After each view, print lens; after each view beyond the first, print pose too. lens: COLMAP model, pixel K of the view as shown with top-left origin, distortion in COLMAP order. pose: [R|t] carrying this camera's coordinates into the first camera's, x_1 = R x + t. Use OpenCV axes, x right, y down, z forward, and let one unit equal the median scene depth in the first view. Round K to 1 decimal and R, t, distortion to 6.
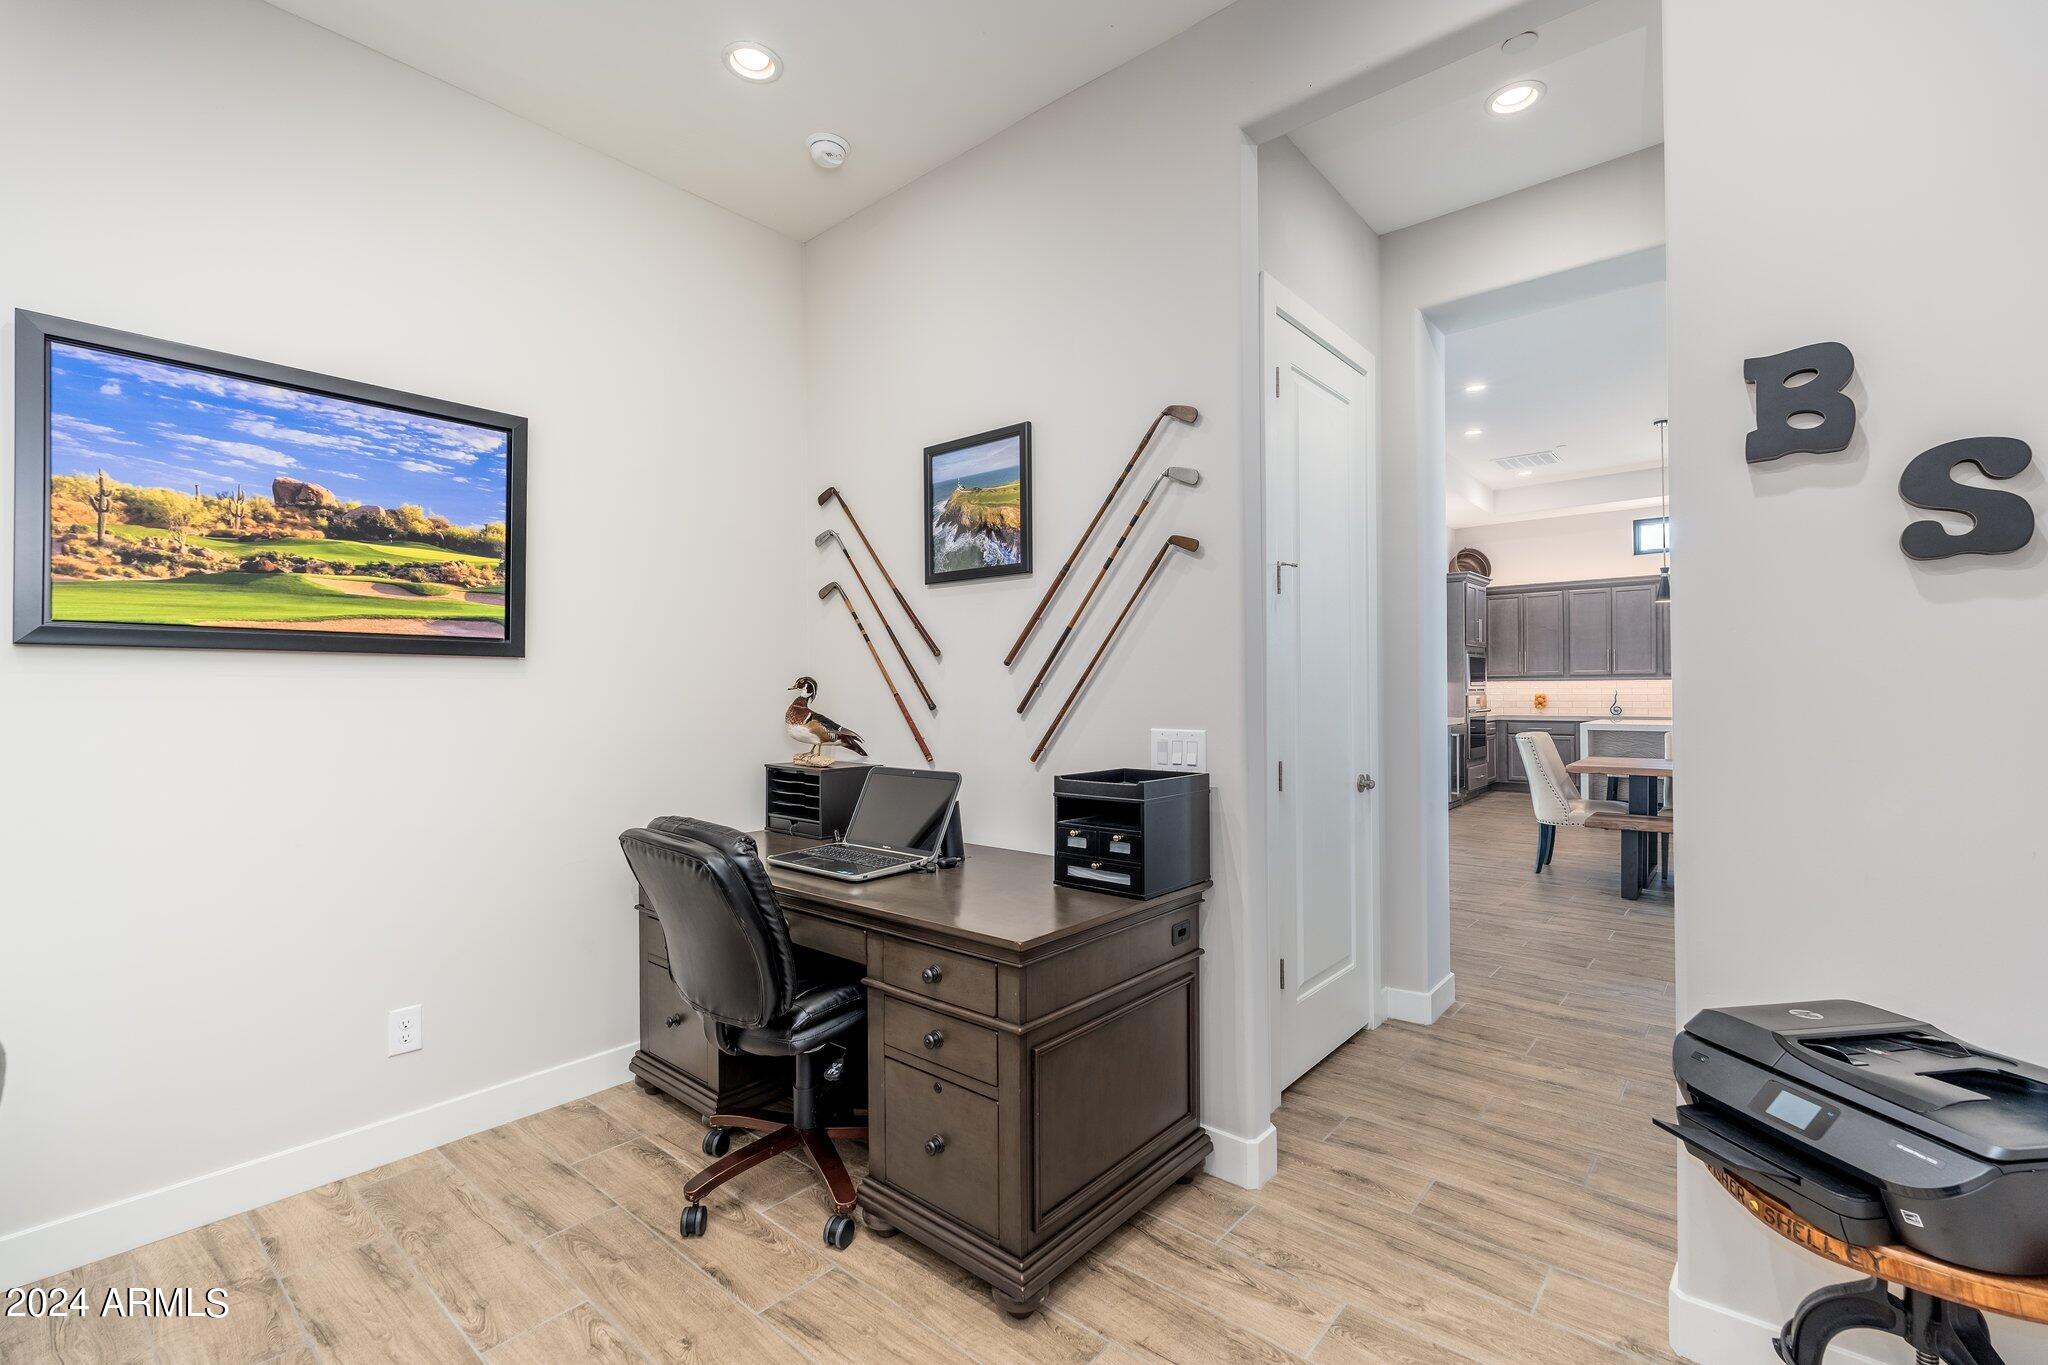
lens RADIAL K [[925.5, 0, 1024.0], [0, 925.5, 682.5], [0, 0, 1]] dist [0.000262, 0.000105]
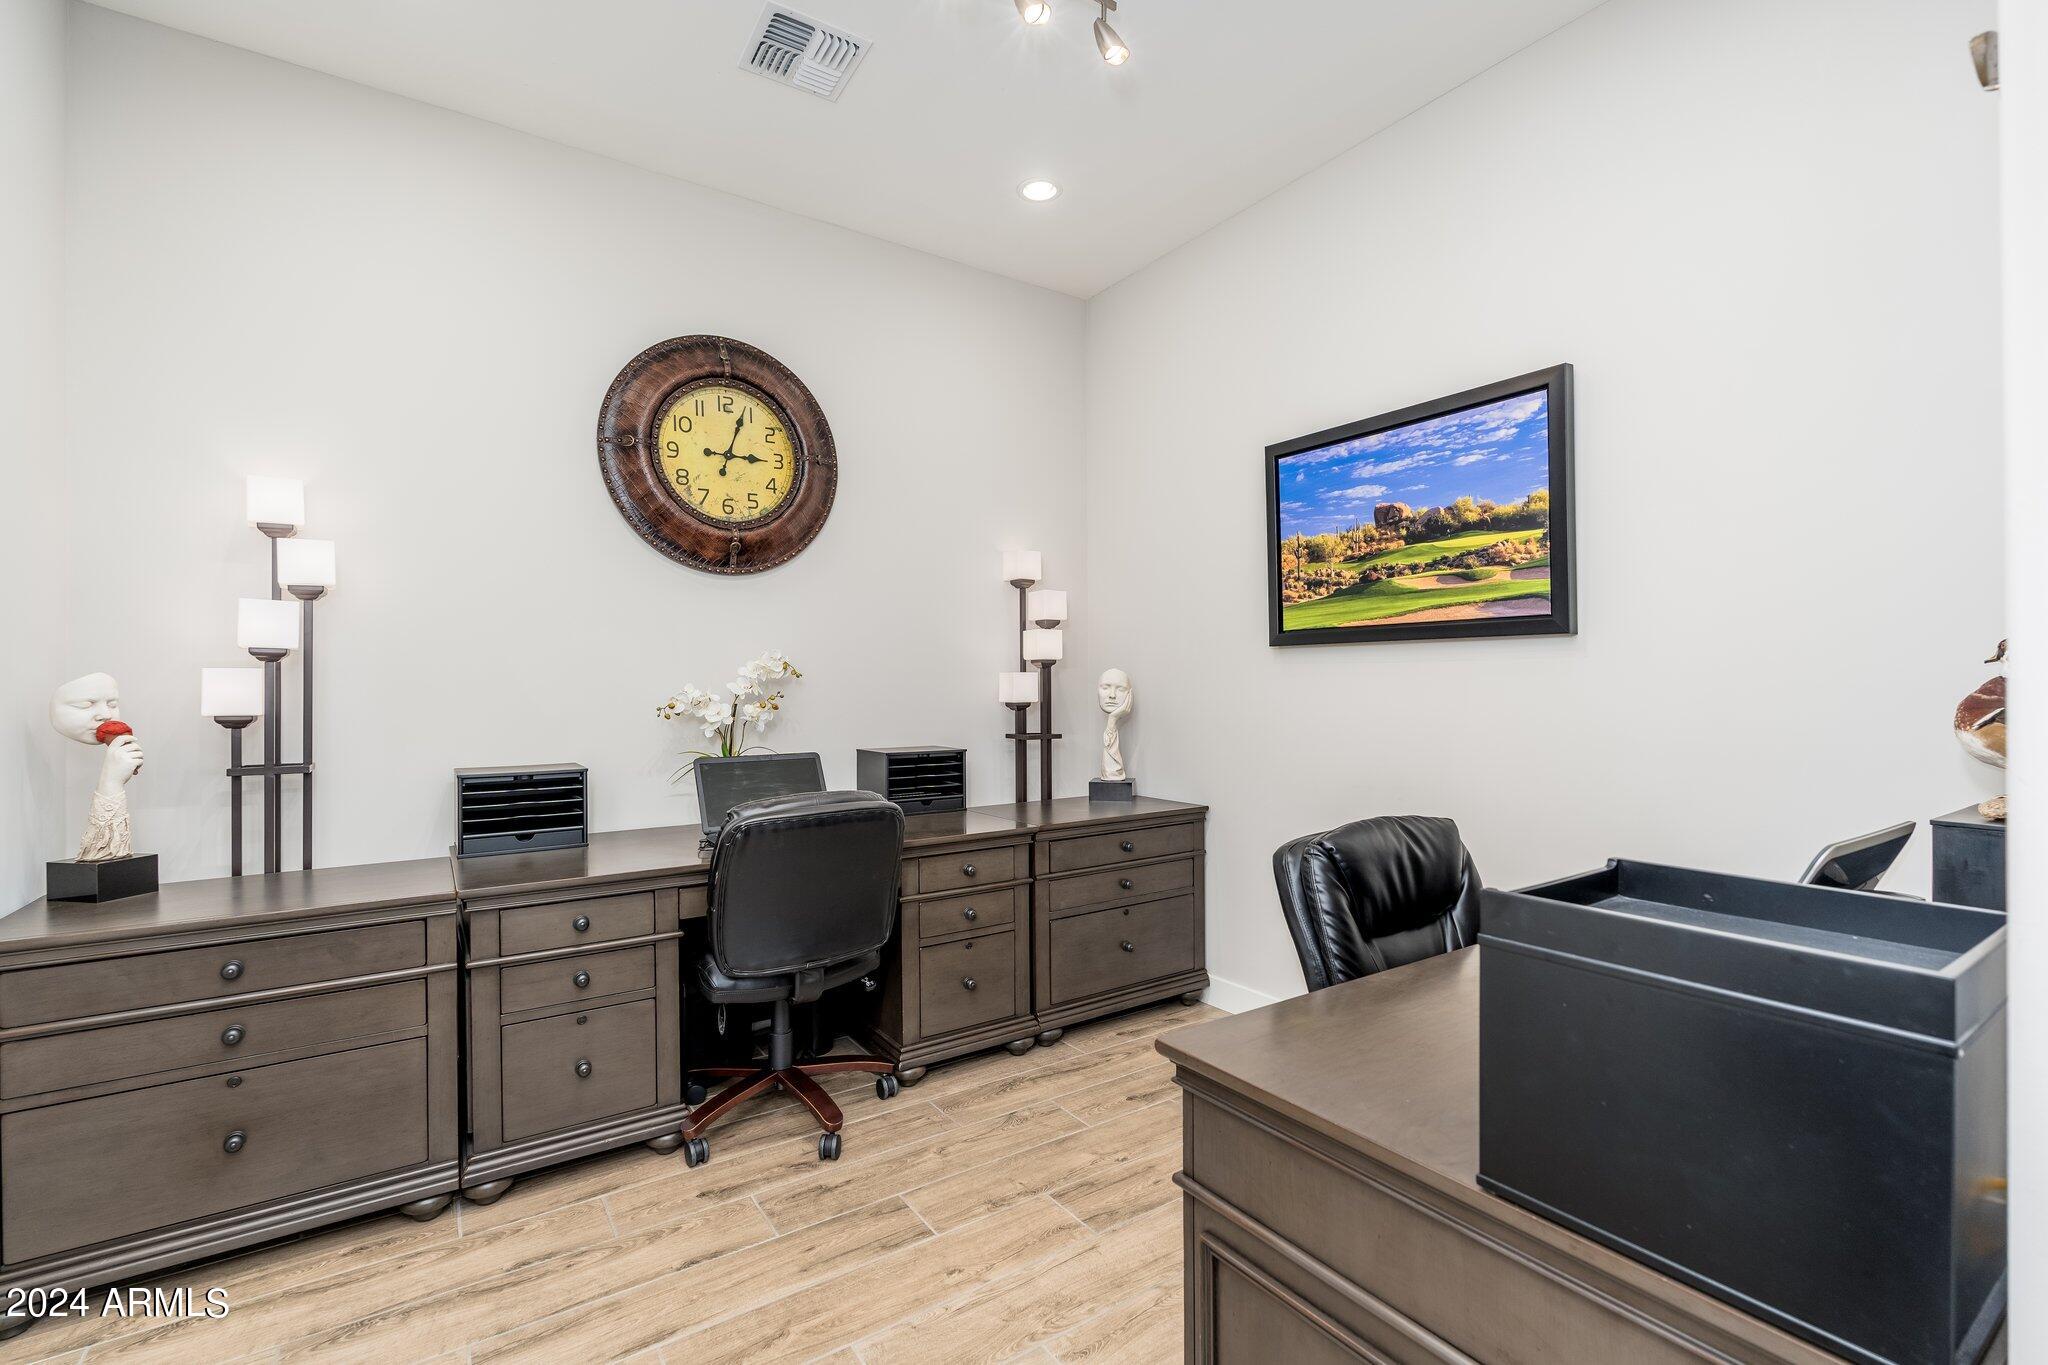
lens RADIAL K [[925.5, 0, 1024.0], [0, 925.5, 682.5], [0, 0, 1]] dist [0.000262, 0.000105]
pose [[-0.283370, 0.003925, -0.959003, 0.526495], [0.017134, 0.999853, -0.000971, 0.013823], [0.958858, -0.016707, -0.283395, 0.856120]]
